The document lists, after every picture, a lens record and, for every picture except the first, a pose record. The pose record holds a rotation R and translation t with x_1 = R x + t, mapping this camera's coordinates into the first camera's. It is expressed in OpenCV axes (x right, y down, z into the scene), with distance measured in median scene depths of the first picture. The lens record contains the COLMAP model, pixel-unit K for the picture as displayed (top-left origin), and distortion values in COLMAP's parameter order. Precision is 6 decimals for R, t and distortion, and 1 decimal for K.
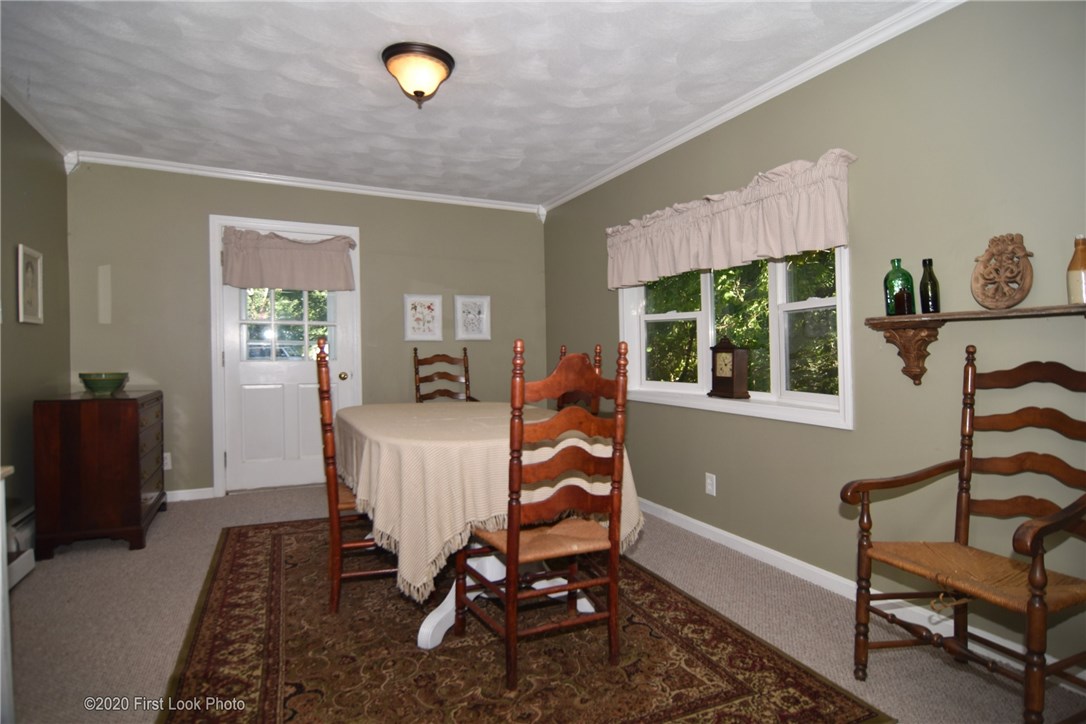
lens RADIAL K [[591.2, 0, 562.7], [0, 591.2, 341.7], [0, 0, 1]] dist [-0.016254, -0.001868]
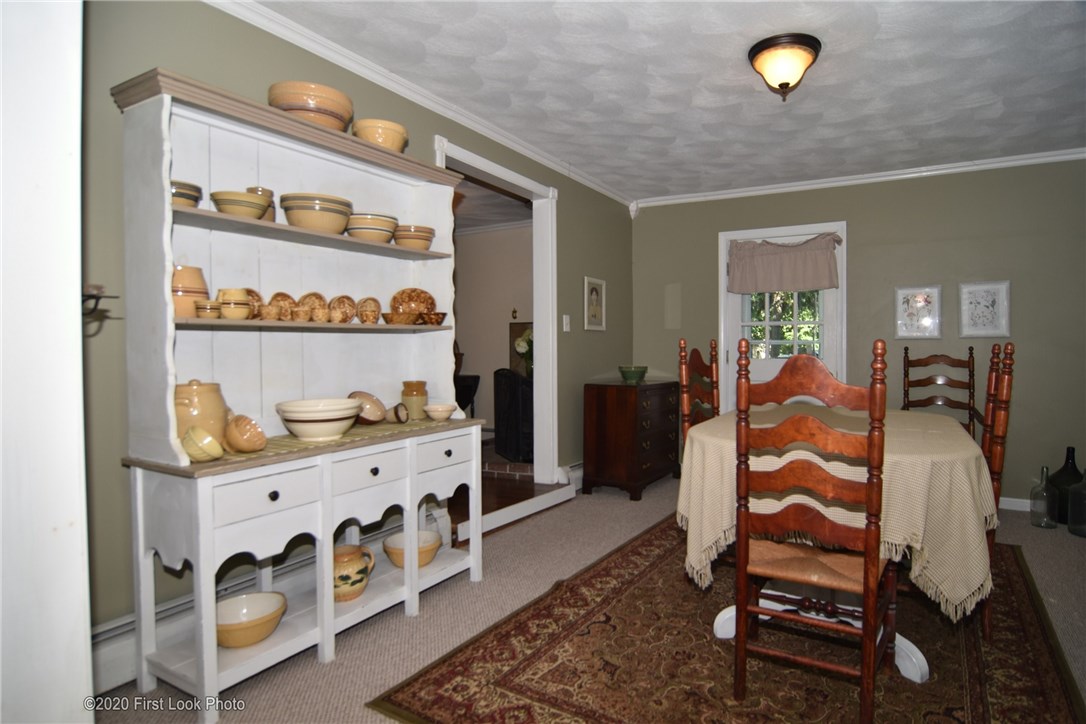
lens RADIAL K [[612.1, 0, 582.5], [0, 612.1, 348.6], [0, 0, 1]] dist [-0.026336, -0.000448]
pose [[0.562078, 0.001119, -0.827084, 0.365575], [0.009593, 0.999923, 0.007872, 0.001479], [0.827029, -0.012358, 0.562024, 0.143537]]
